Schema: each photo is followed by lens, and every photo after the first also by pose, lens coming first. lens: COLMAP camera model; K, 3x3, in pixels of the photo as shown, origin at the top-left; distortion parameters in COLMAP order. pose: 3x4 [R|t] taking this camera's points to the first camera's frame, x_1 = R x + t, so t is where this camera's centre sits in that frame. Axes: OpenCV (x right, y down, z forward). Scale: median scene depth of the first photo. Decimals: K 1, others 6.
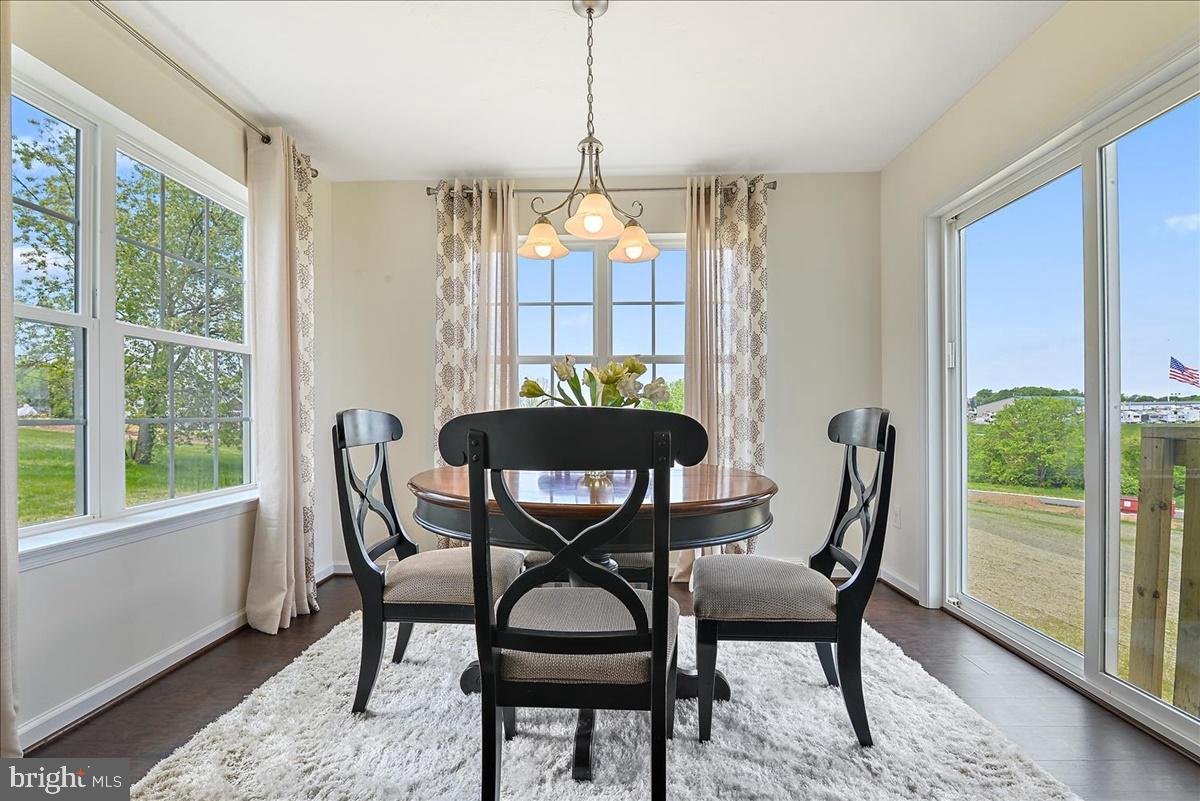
lens RADIAL K [[544.6, 0, 599.3], [0, 544.6, 410.6], [0, 0, 1]] dist [-0.009186, -0.002634]
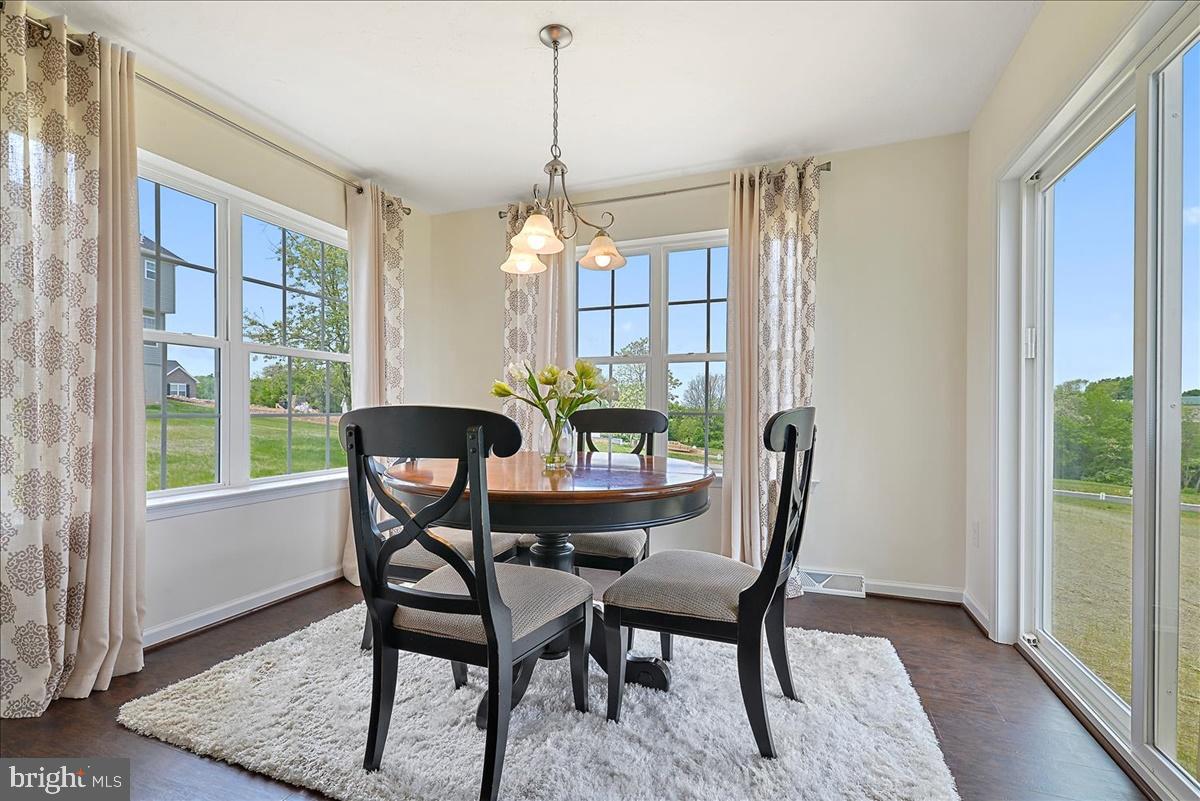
lens RADIAL K [[544.6, 0, 598.9], [0, 544.6, 409.7], [0, 0, 1]] dist [-0.009186, -0.002634]
pose [[0.945601, 0.003437, -0.325312, 0.315074], [-0.002799, 0.999993, 0.002431, -0.000334], [0.325318, -0.001388, 0.945604, -0.006179]]
